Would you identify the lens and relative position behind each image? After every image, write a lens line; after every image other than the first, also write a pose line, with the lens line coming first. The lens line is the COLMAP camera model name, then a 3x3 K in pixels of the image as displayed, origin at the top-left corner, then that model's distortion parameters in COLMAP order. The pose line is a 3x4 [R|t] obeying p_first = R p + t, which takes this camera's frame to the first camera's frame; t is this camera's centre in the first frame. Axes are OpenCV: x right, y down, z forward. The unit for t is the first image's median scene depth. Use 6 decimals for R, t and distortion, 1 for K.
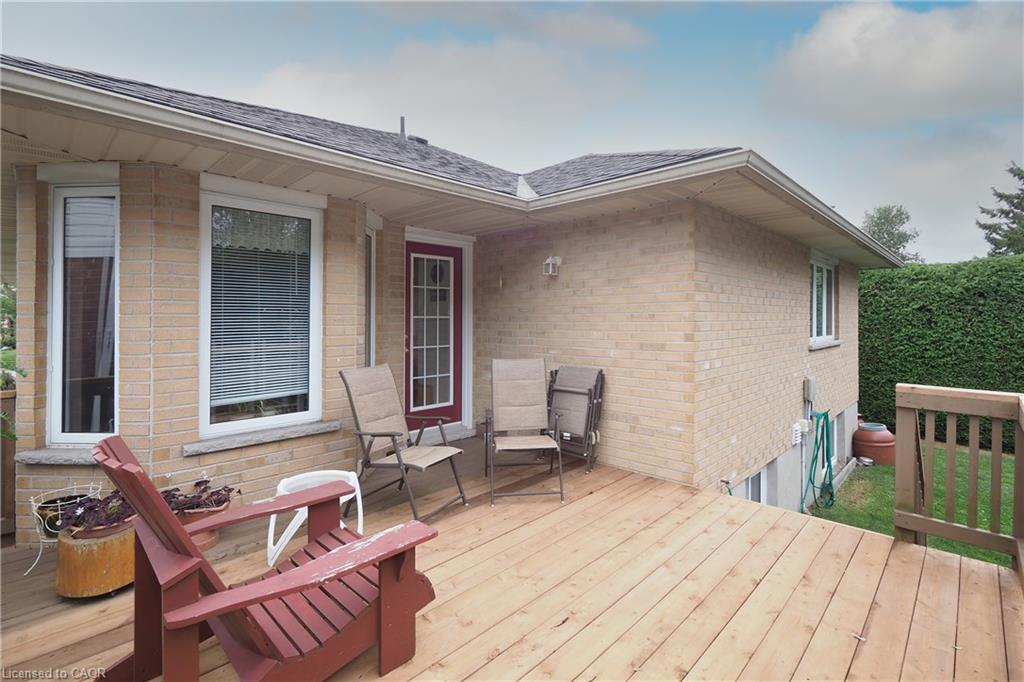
lens RADIAL K [[480.6, 0, 510.9], [0, 480.6, 319.0], [0, 0, 1]] dist [-0.000190, -0.000046]
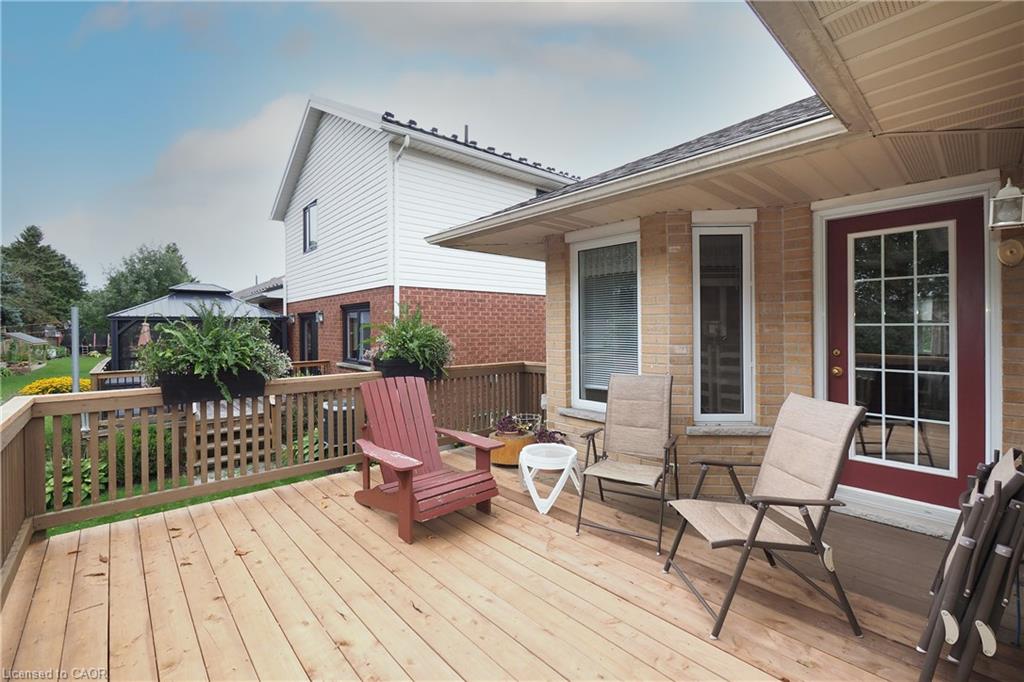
lens RADIAL K [[440.7, 0, 517.0], [0, 440.7, 326.5], [0, 0, 1]] dist [-0.000849, -0.000095]
pose [[-0.063940, -0.004786, -0.997942, 0.545983], [0.000920, 0.999988, -0.004855, 0.000469], [0.997953, -0.001228, -0.063935, 0.647566]]
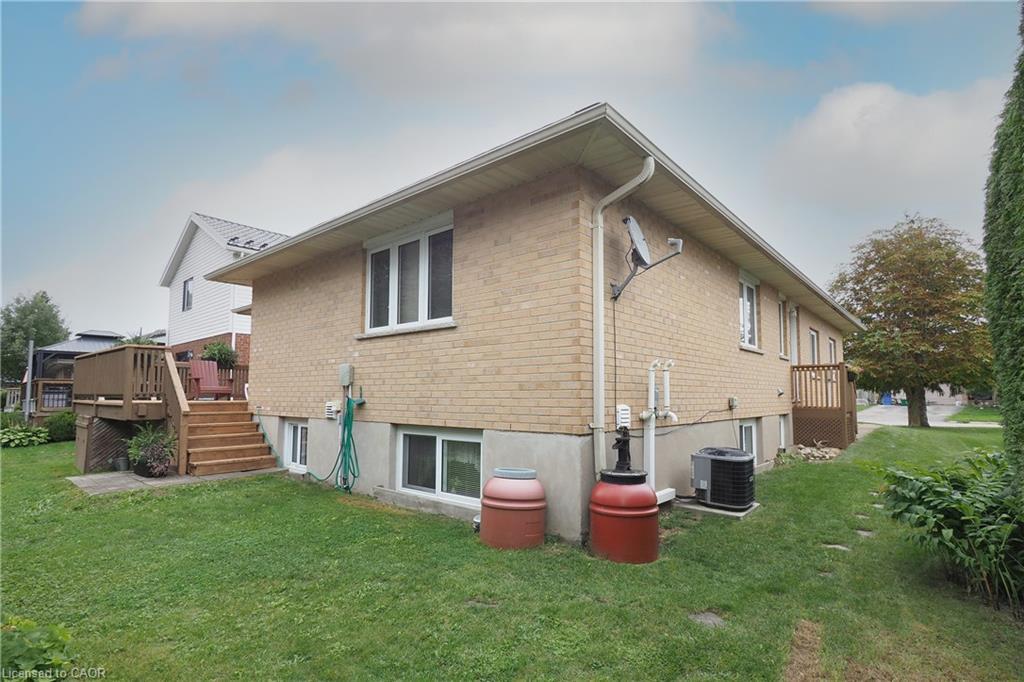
lens RADIAL K [[491.7, 0, 512.7], [0, 491.7, 359.2], [0, 0, 1]] dist [-0.000176, 0.000034]
pose [[0.063429, -0.070075, -0.995523, 2.610014], [-0.003379, 0.997511, -0.070430, 0.278932], [0.997981, 0.007831, 0.063034, 1.932151]]
